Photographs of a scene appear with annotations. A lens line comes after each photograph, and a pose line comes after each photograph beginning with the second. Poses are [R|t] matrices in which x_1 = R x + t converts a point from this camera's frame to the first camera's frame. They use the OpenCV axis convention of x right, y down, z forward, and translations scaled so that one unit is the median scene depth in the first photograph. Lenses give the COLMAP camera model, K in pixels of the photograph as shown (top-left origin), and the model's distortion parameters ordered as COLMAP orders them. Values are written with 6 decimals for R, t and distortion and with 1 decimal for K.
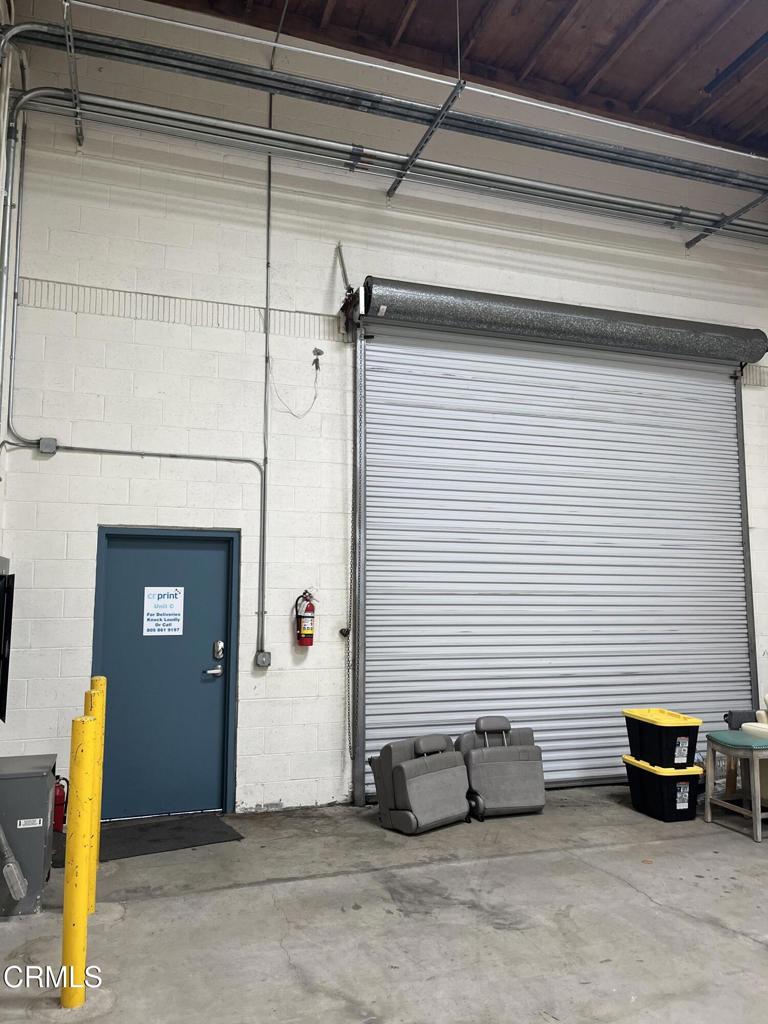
lens RADIAL K [[778.5, 0, 389.6], [0, 778.5, 513.4], [0, 0, 1]] dist [0.033235, -0.026981]
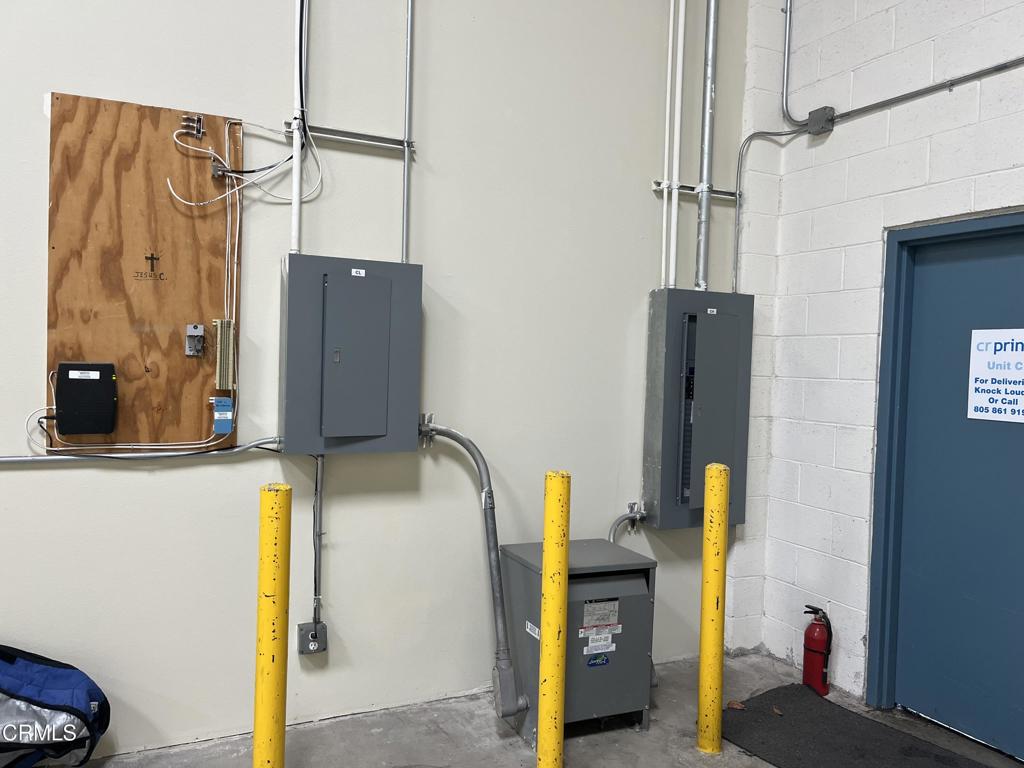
lens RADIAL K [[778.5, 0, 510.8], [0, 778.5, 382.8], [0, 0, 1]] dist [0.033235, -0.026981]
pose [[0.137822, 0.034464, -0.989857, 0.185220], [0.085036, 0.995293, 0.046493, 0.077957], [0.986800, -0.090581, 0.134243, 0.605816]]
